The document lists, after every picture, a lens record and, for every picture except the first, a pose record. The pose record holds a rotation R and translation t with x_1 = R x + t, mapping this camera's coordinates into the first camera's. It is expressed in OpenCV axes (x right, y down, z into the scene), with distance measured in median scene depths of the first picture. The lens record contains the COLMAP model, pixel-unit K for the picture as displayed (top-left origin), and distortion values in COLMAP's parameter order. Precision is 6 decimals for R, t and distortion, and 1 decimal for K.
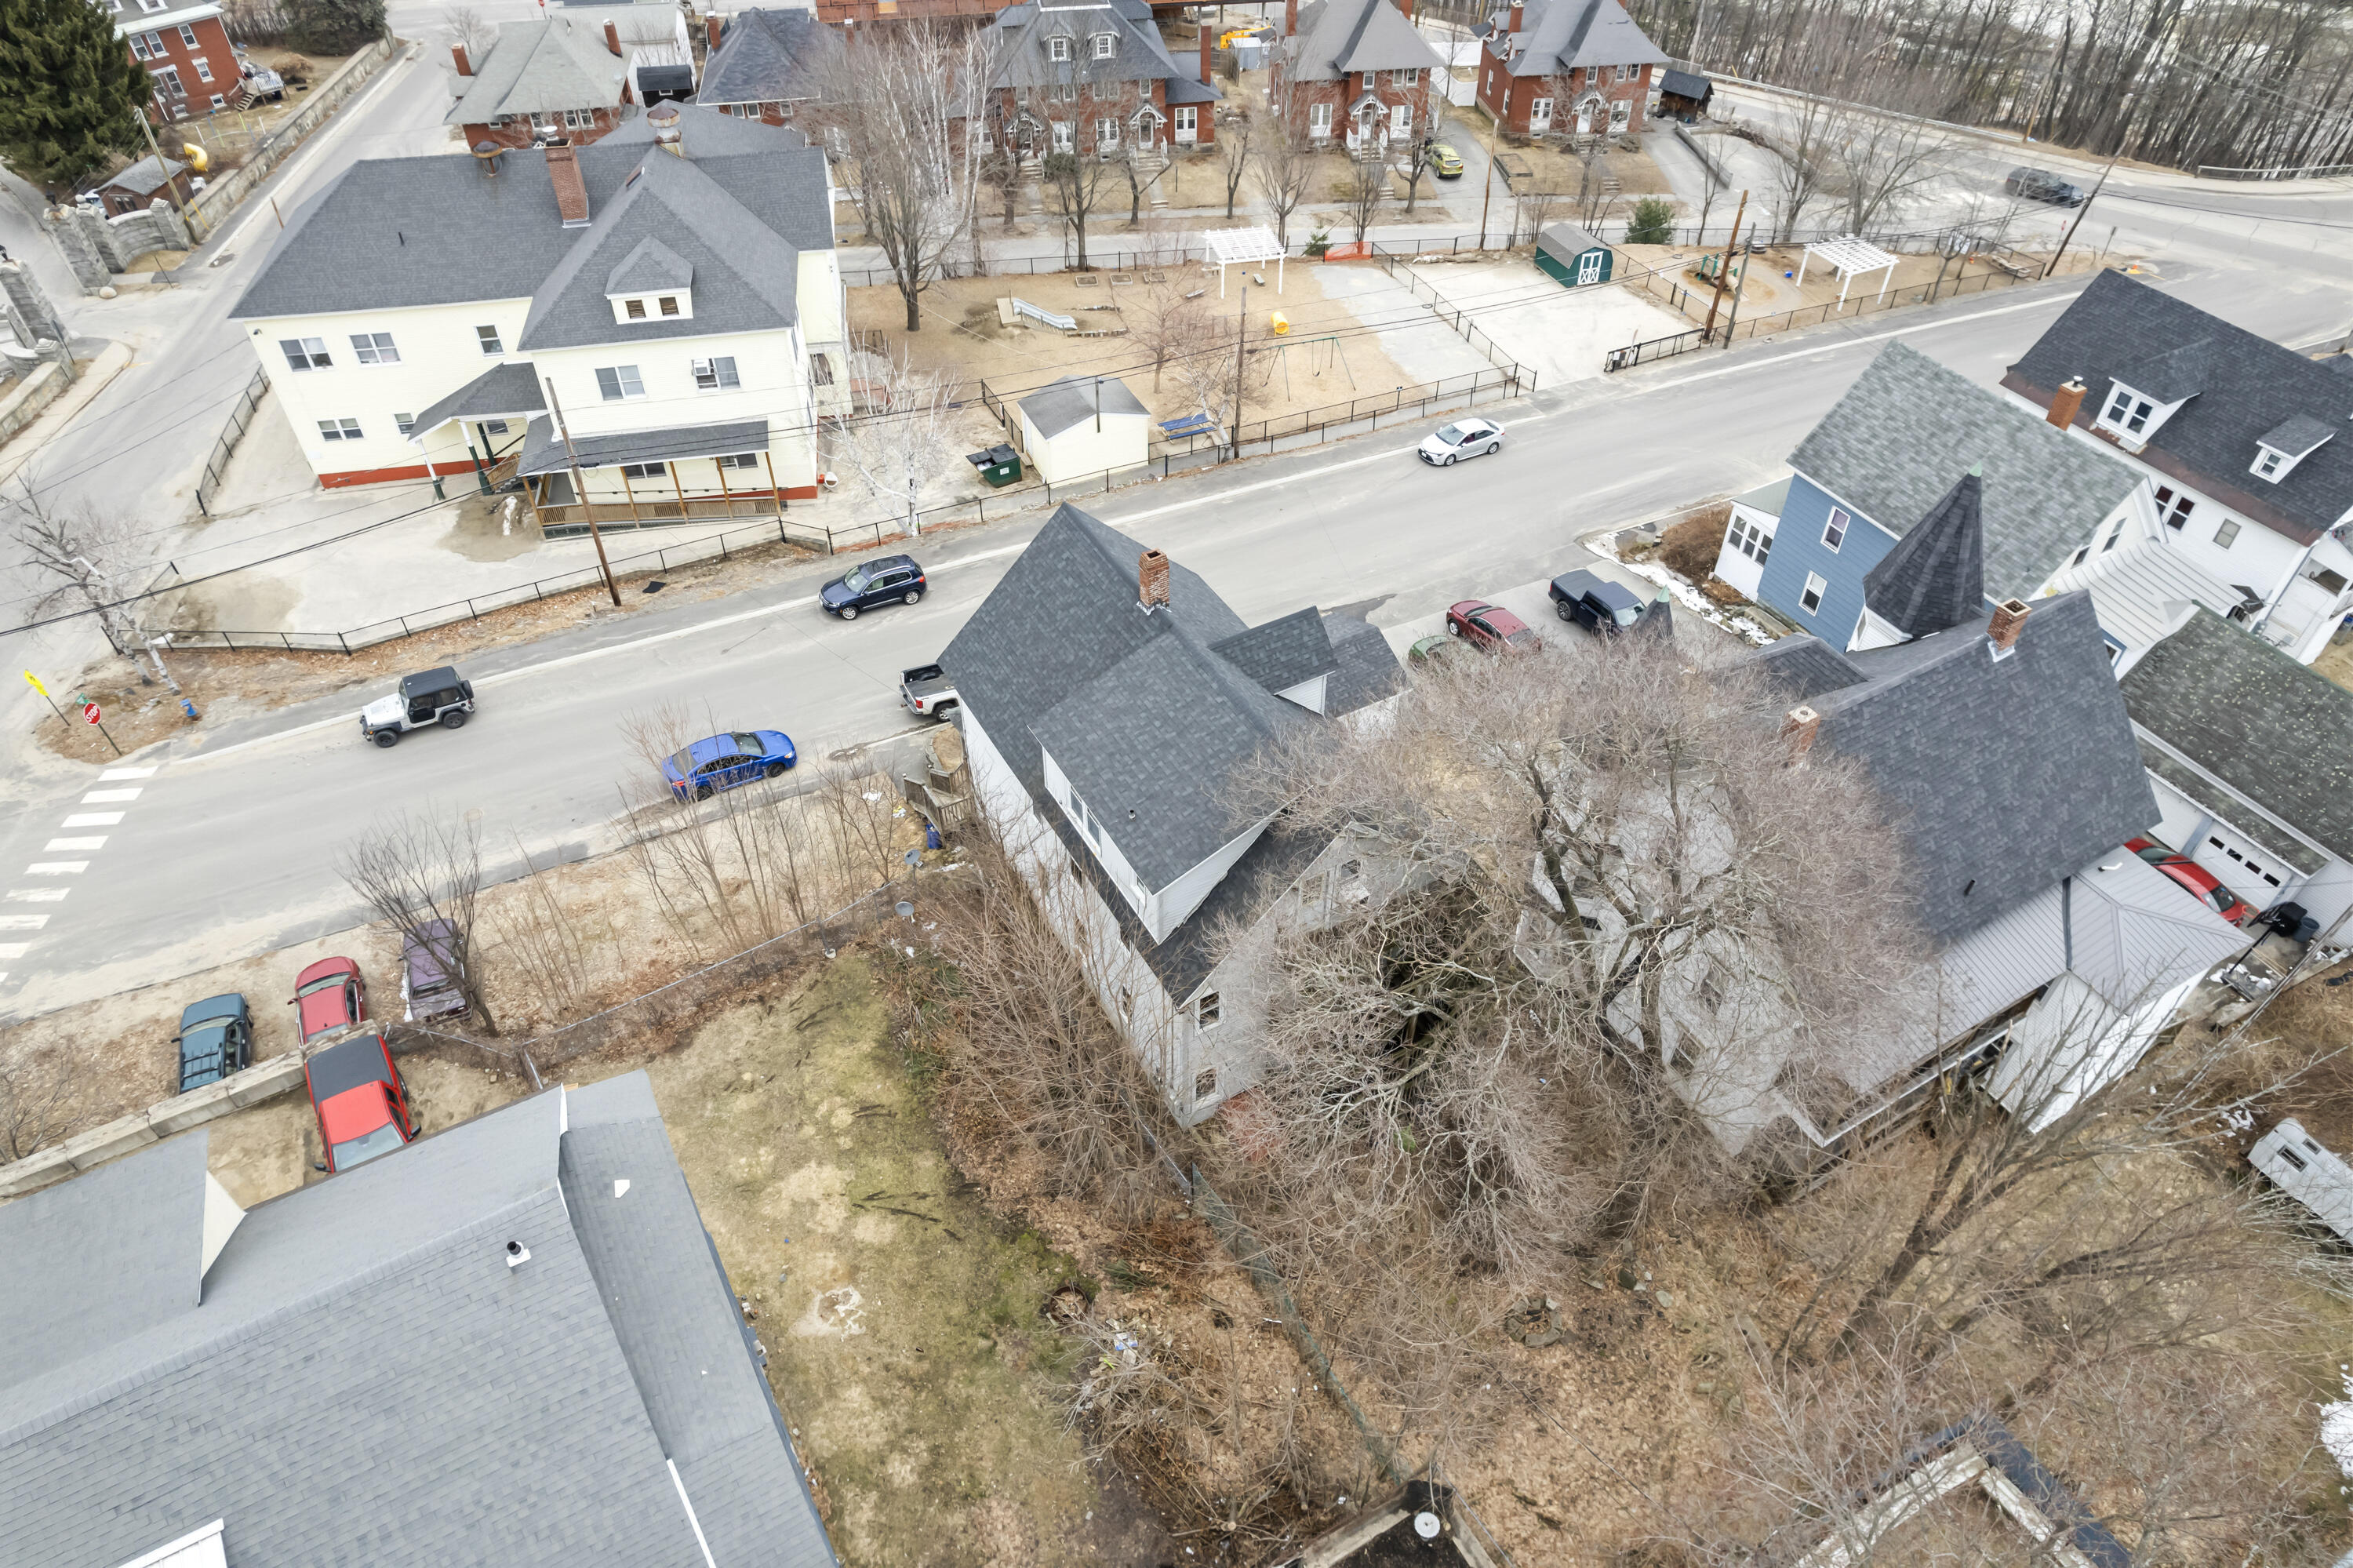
lens RADIAL K [[1521.5, 0, 1178.0], [0, 1521.5, 769.1], [0, 0, 1]] dist [-0.082463, 0.069616]
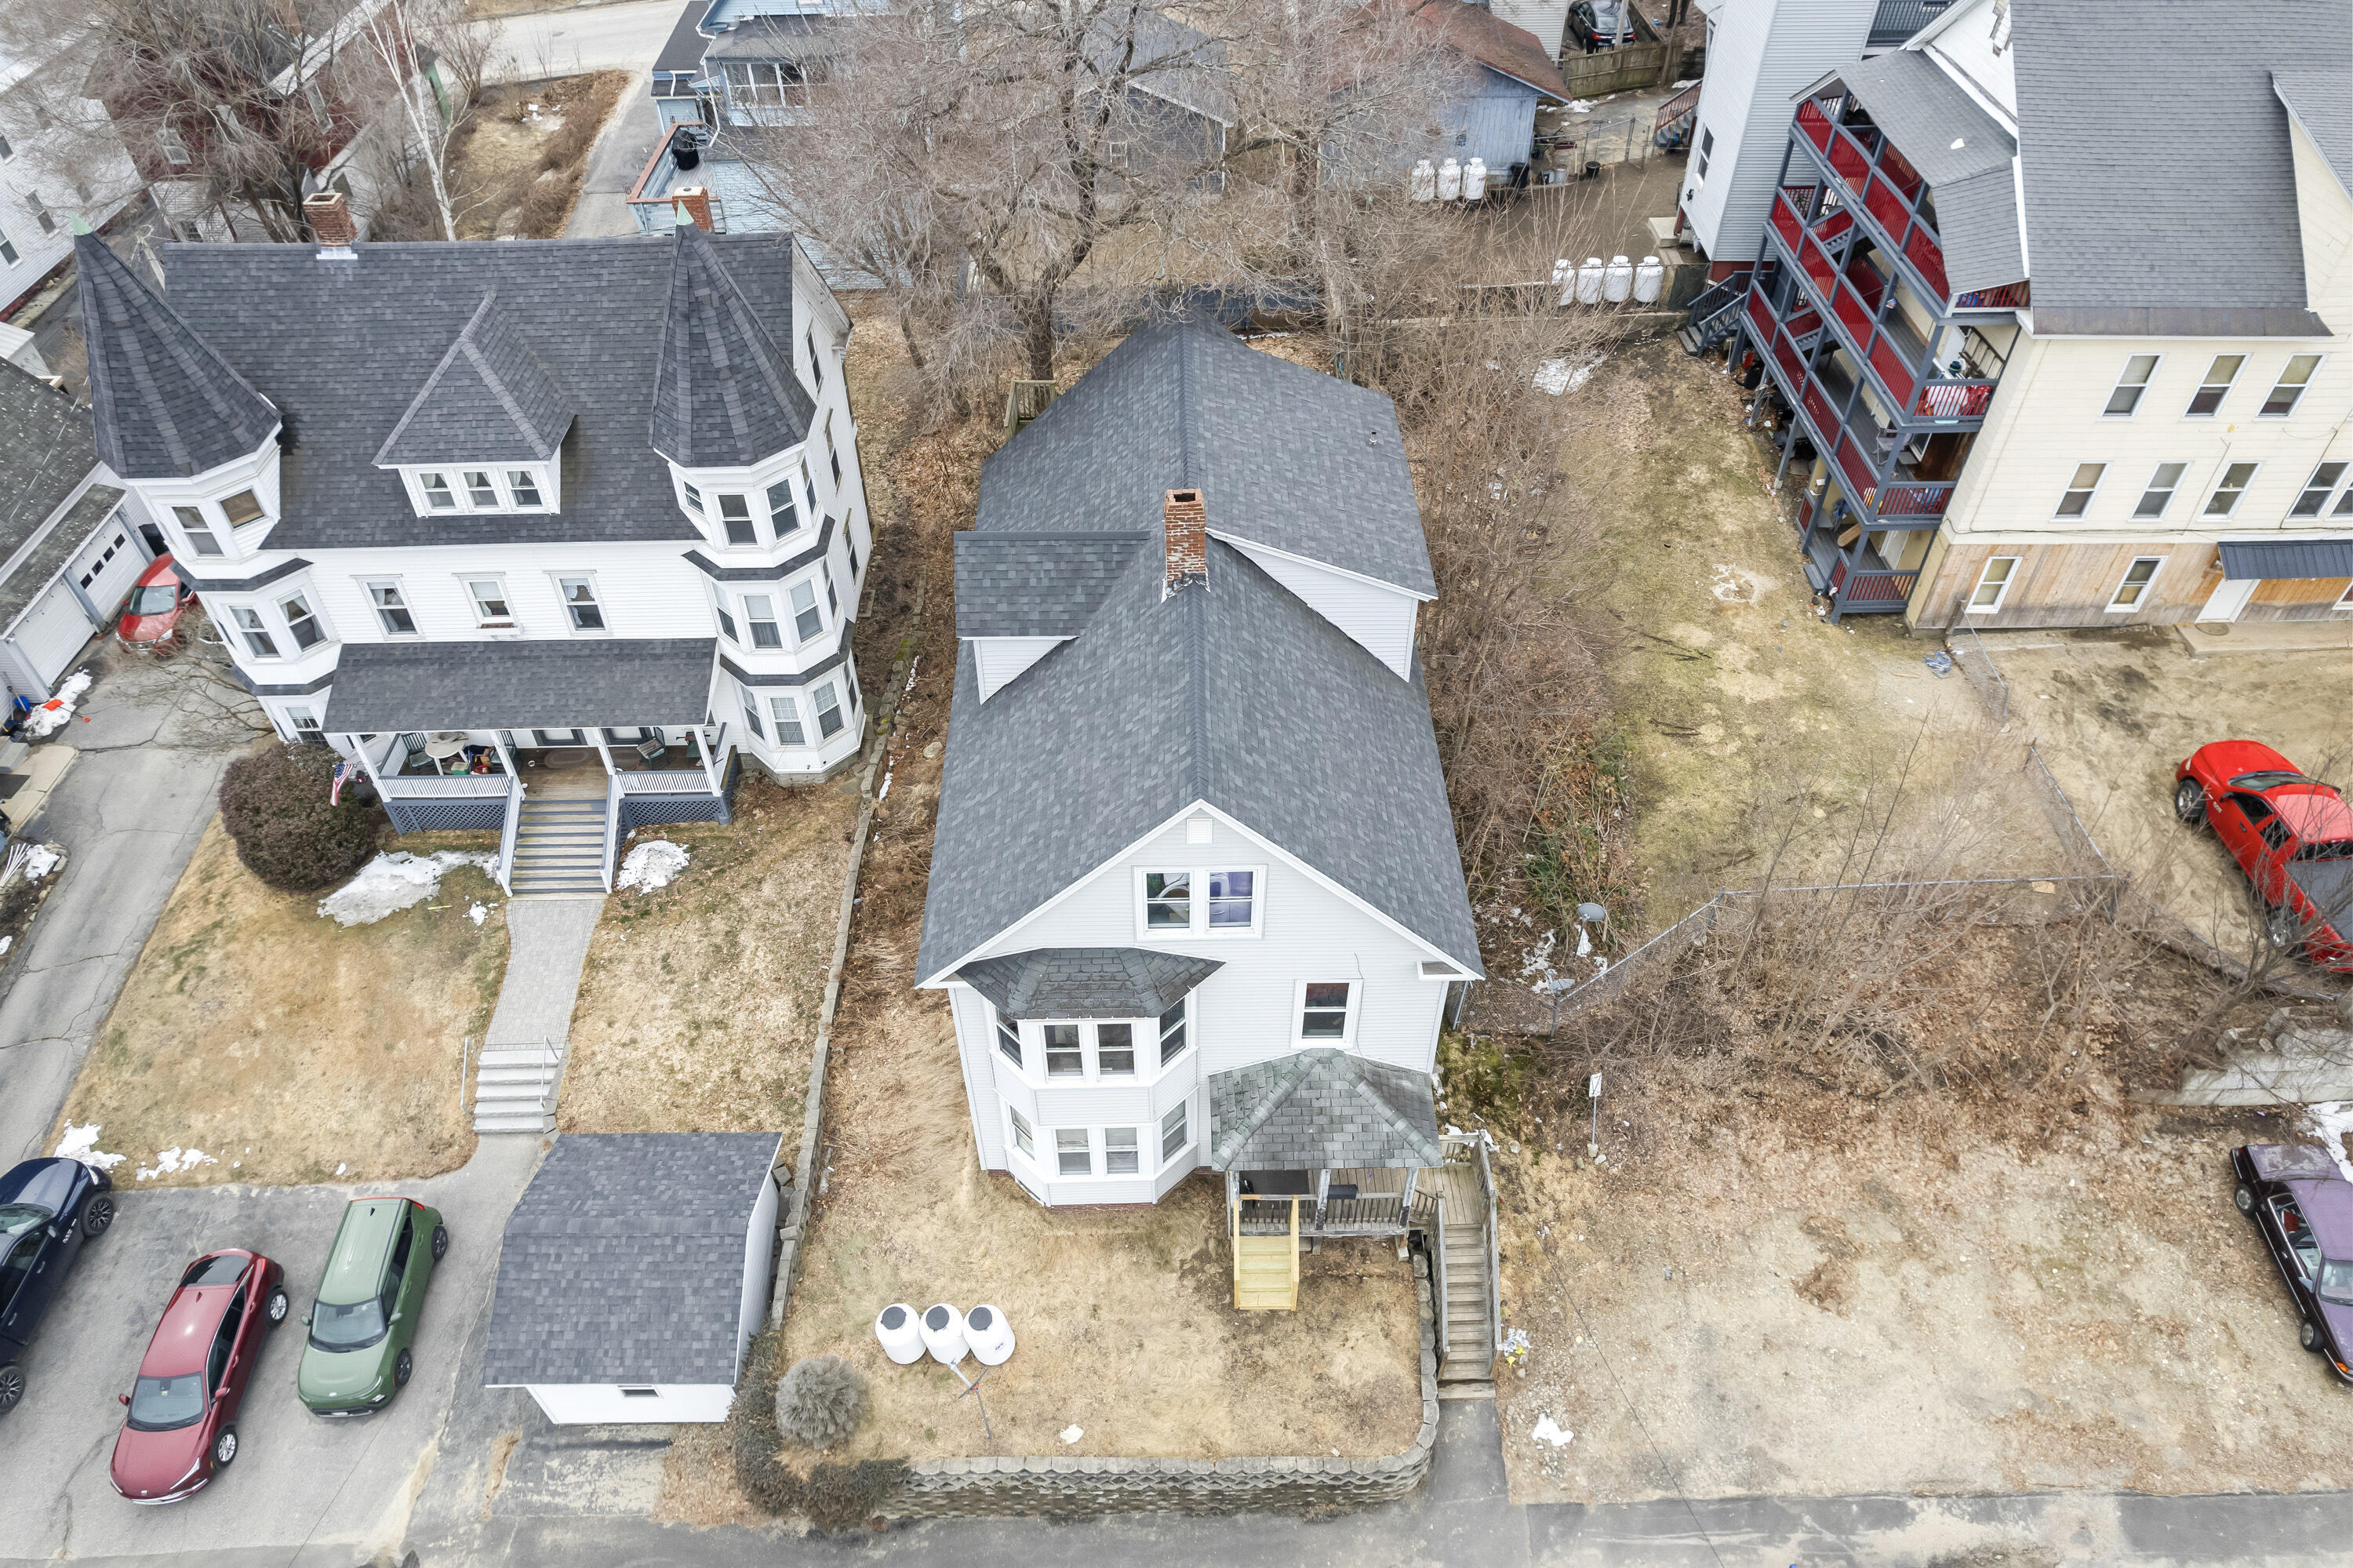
lens RADIAL K [[1521.5, 0, 1187.8], [0, 1521.5, 783.1], [0, 0, 1]] dist [-0.082463, 0.069616]
pose [[-0.882988, -0.328656, 0.335138, -0.172810], [0.324351, 0.088903, 0.941750, -0.470968], [-0.339307, 0.940256, 0.028100, 0.742451]]
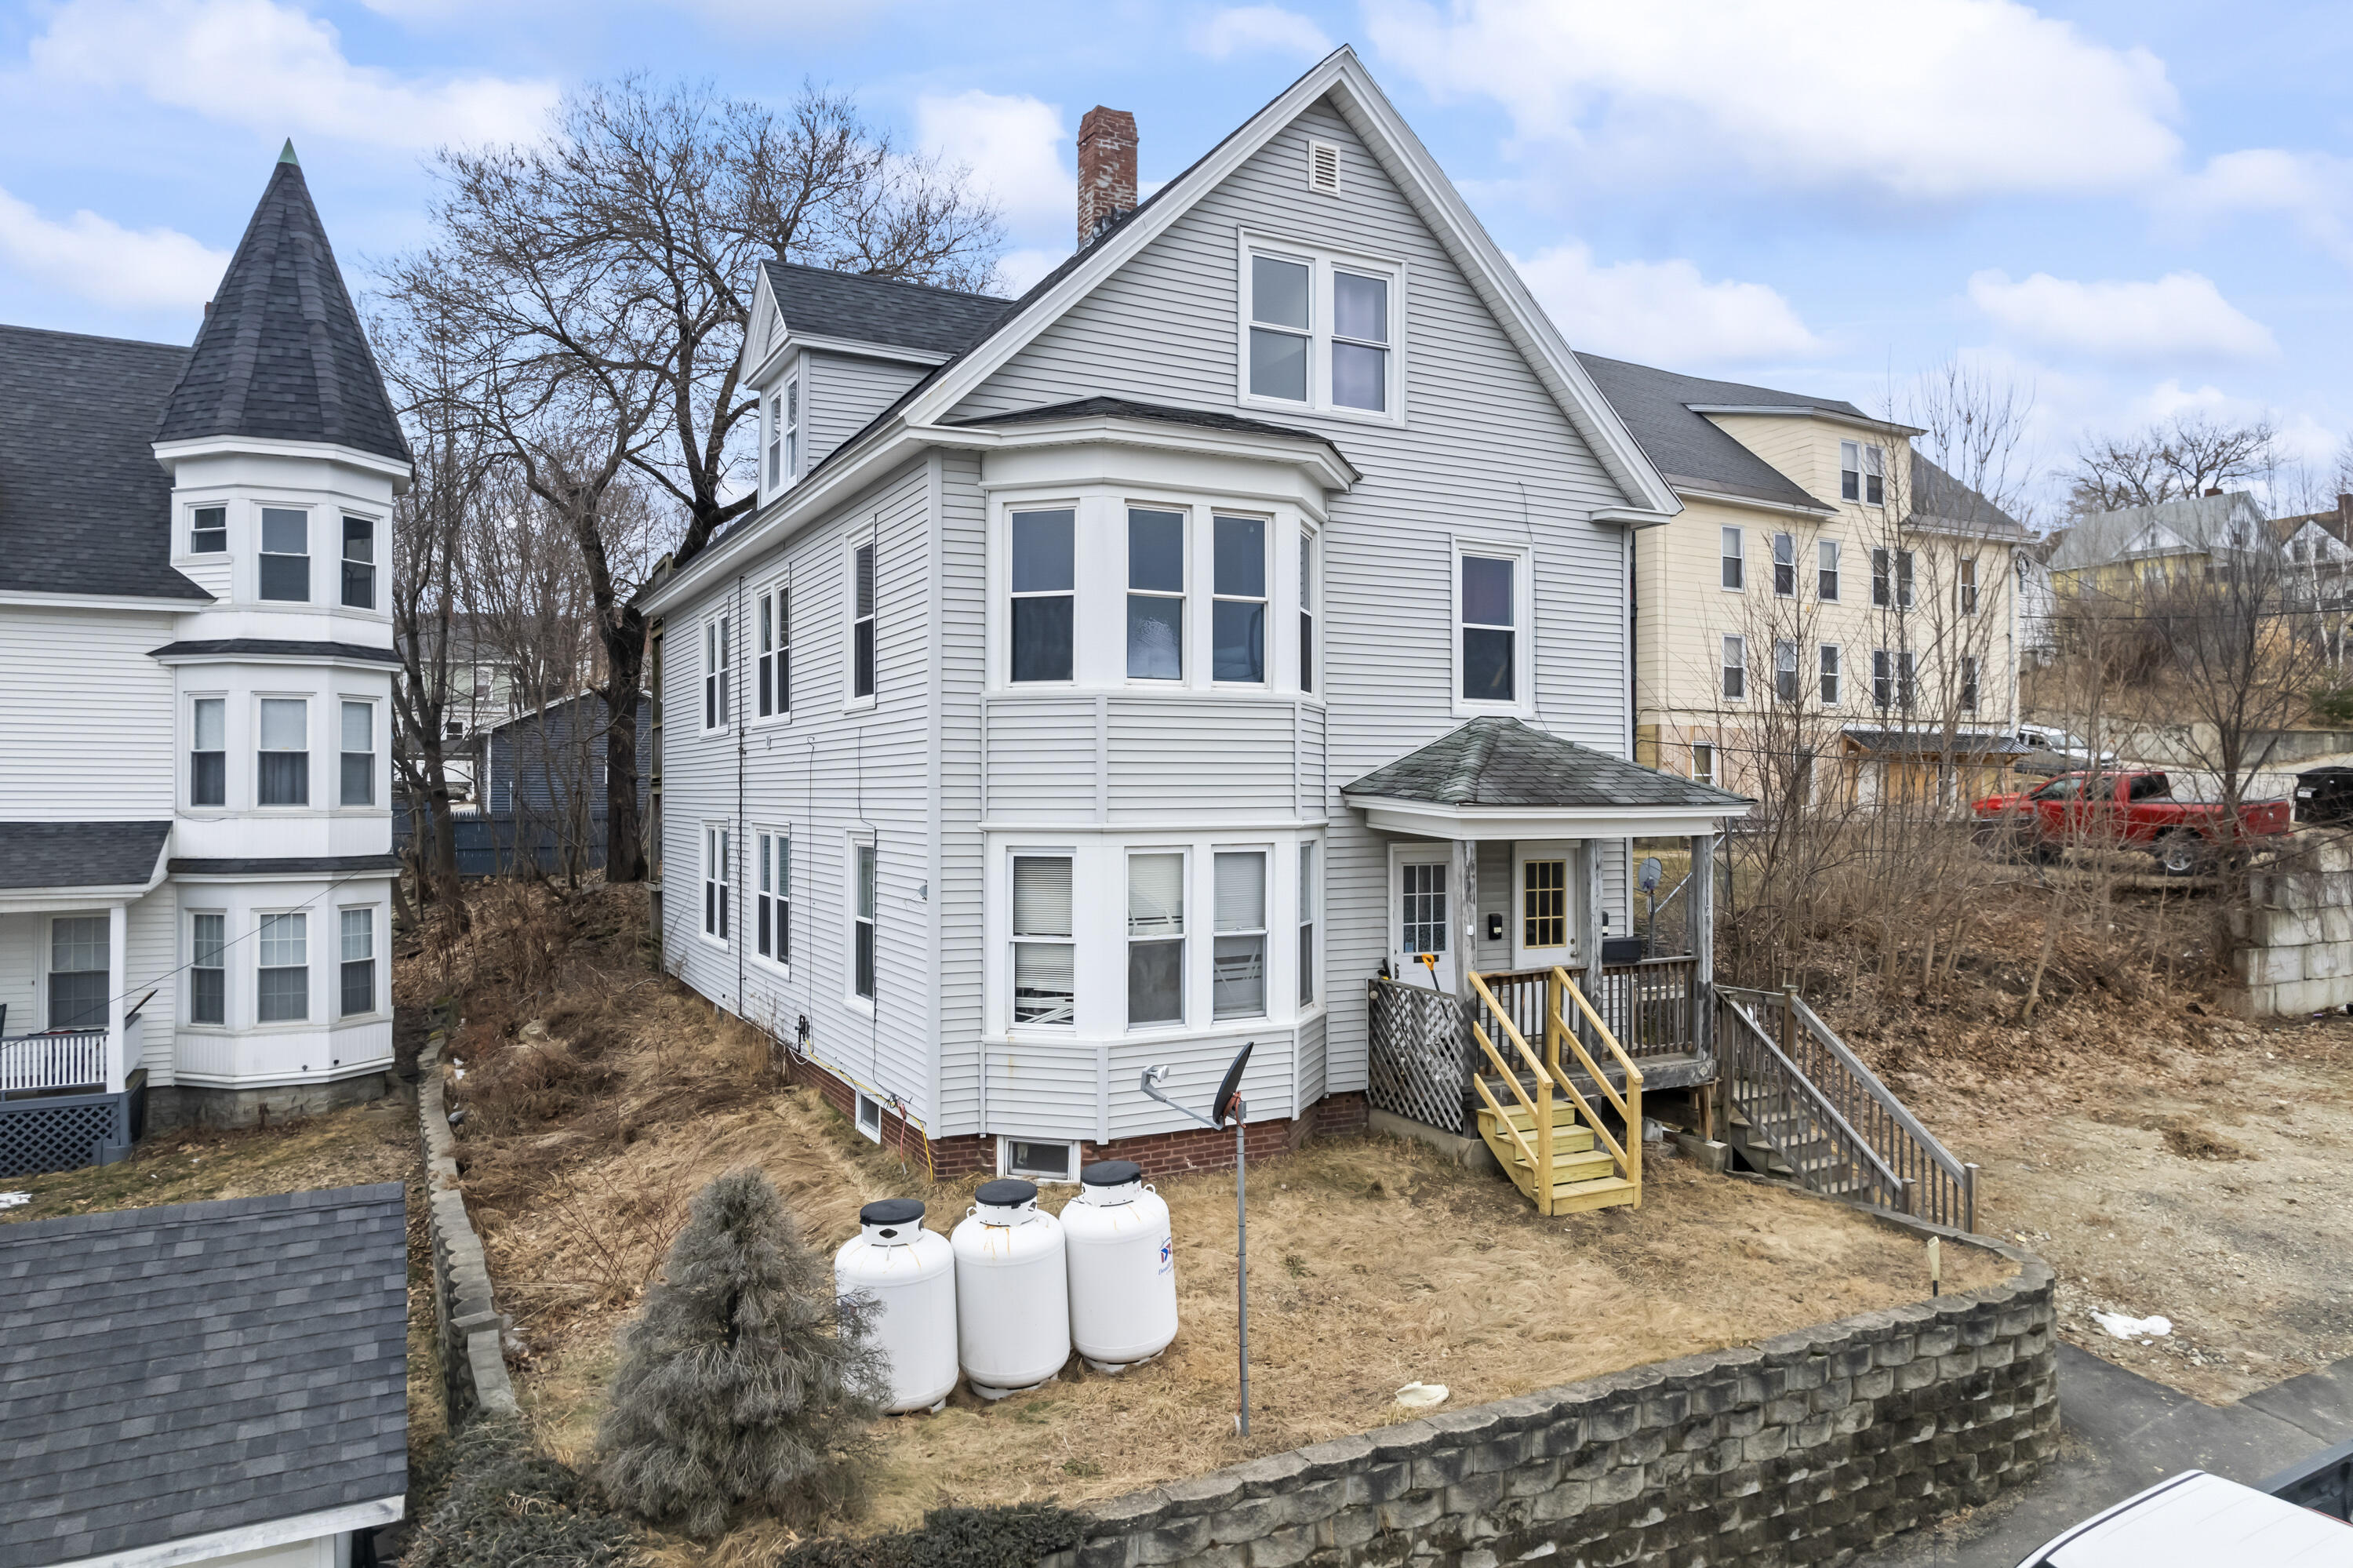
lens RADIAL K [[1521.5, 0, 1185.5], [0, 1521.5, 777.8], [0, 0, 1]] dist [-0.082463, 0.069616]
pose [[-0.999833, 0.000367, 0.018289, -0.033859], [0.012688, 0.734104, 0.678918, -0.213200], [-0.013177, 0.679037, -0.733986, 1.023376]]
